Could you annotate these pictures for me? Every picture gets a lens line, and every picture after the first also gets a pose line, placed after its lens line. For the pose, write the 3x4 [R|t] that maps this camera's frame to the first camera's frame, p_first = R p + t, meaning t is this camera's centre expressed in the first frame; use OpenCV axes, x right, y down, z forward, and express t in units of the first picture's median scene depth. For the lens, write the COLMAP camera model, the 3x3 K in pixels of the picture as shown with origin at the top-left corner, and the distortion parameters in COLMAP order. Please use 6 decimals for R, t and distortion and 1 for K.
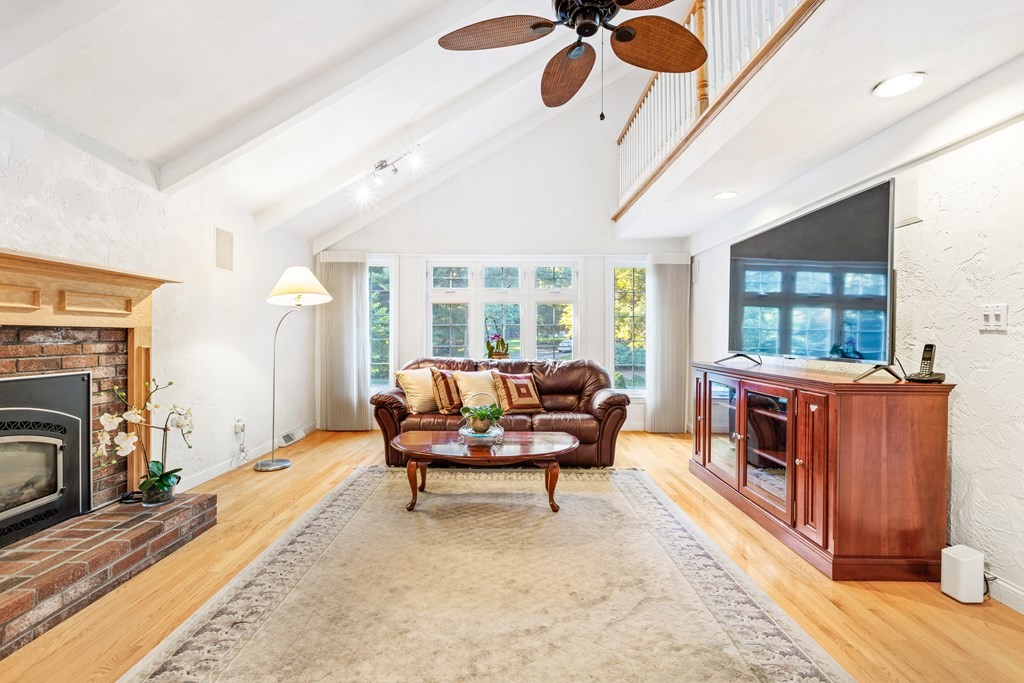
lens RADIAL K [[464.4, 0, 510.7], [0, 464.4, 339.2], [0, 0, 1]] dist [-0.000925, -0.000585]
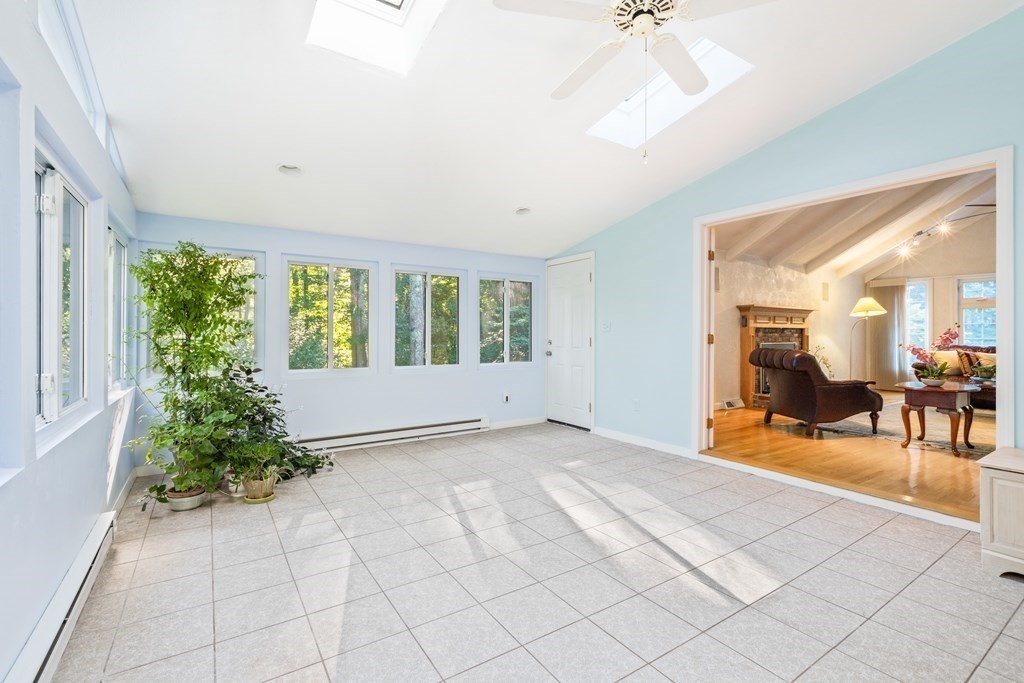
lens RADIAL K [[464.4, 0, 510.1], [0, 464.4, 339.2], [0, 0, 1]] dist [-0.000925, -0.000585]
pose [[0.551011, -0.003075, -0.834492, 0.347928], [-0.002312, 0.999984, -0.005212, 0.038465], [0.834495, 0.004801, 0.550995, -1.310267]]
